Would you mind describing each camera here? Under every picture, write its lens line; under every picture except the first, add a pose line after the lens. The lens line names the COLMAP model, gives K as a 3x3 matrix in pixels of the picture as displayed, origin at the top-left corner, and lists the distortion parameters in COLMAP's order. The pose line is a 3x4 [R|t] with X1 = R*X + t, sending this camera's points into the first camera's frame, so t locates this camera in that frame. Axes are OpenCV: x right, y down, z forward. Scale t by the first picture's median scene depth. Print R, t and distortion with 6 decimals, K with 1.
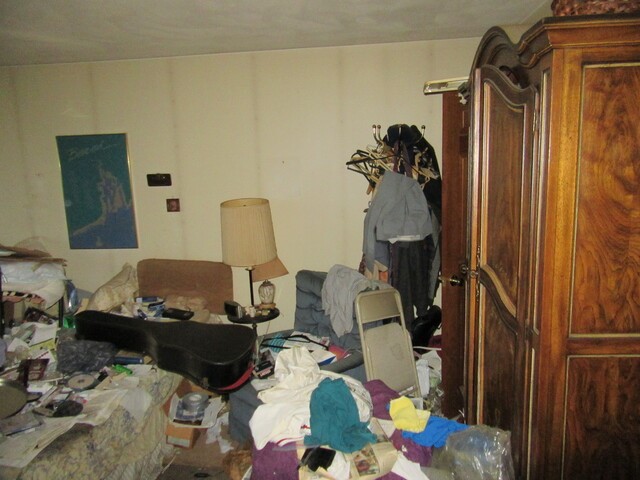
lens RADIAL K [[466.4, 0, 315.8], [0, 466.4, 246.9], [0, 0, 1]] dist [-0.033737, 0.037793]
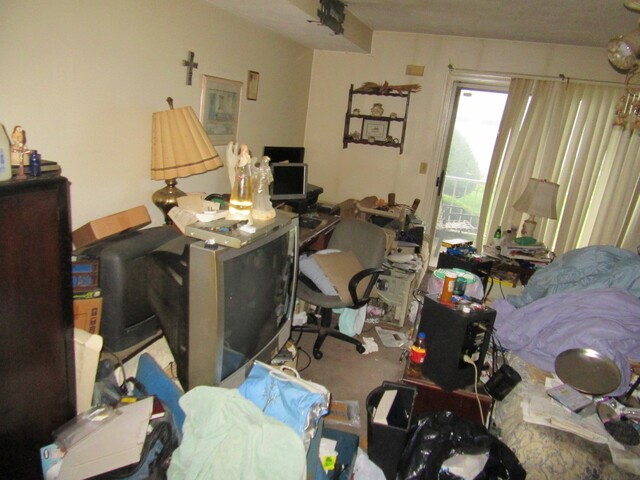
lens RADIAL K [[466.4, 0, 315.8], [0, 466.4, 246.9], [0, 0, 1]] dist [-0.033737, 0.037793]
pose [[-0.223234, 0.287770, -0.931319, 0.265979], [-0.262534, 0.902375, 0.341754, -0.094576], [0.938745, 0.320794, -0.125891, 0.409177]]
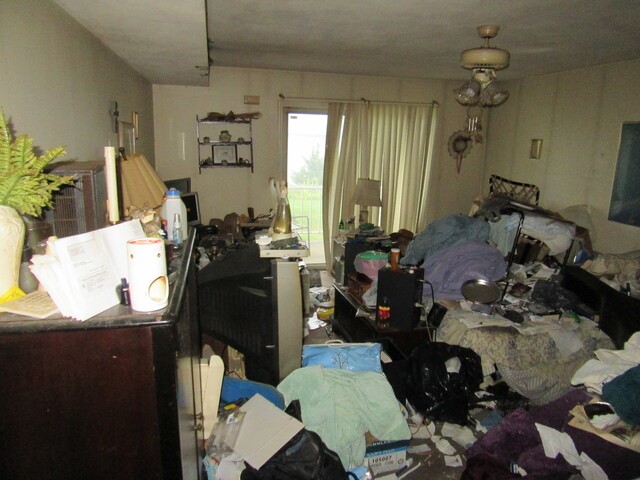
lens RADIAL K [[466.4, 0, 315.8], [0, 466.4, 246.9], [0, 0, 1]] dist [-0.033737, 0.037793]
pose [[0.299367, 0.253126, -0.919949, 0.509676], [-0.195300, 0.960010, 0.200595, -0.031302], [0.933936, 0.119614, 0.336831, -0.096910]]
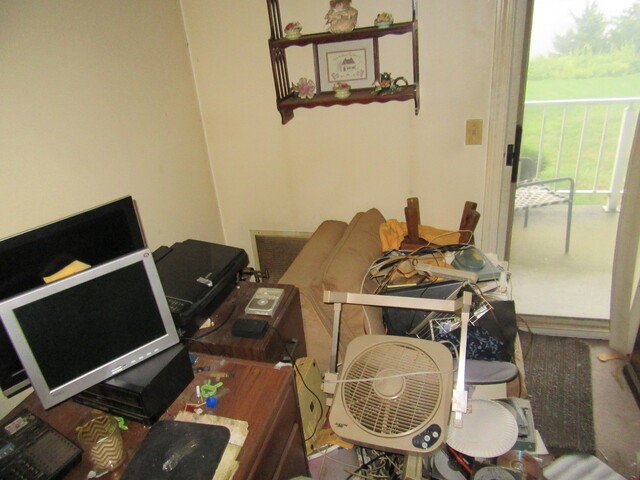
lens RADIAL K [[466.4, 0, 315.8], [0, 466.4, 246.9], [0, 0, 1]] dist [-0.033737, 0.037793]
pose [[-0.171343, 0.485917, -0.857045, -1.009997], [-0.064247, 0.862547, 0.501881, -0.064130], [0.983114, 0.141056, -0.116572, 0.318158]]
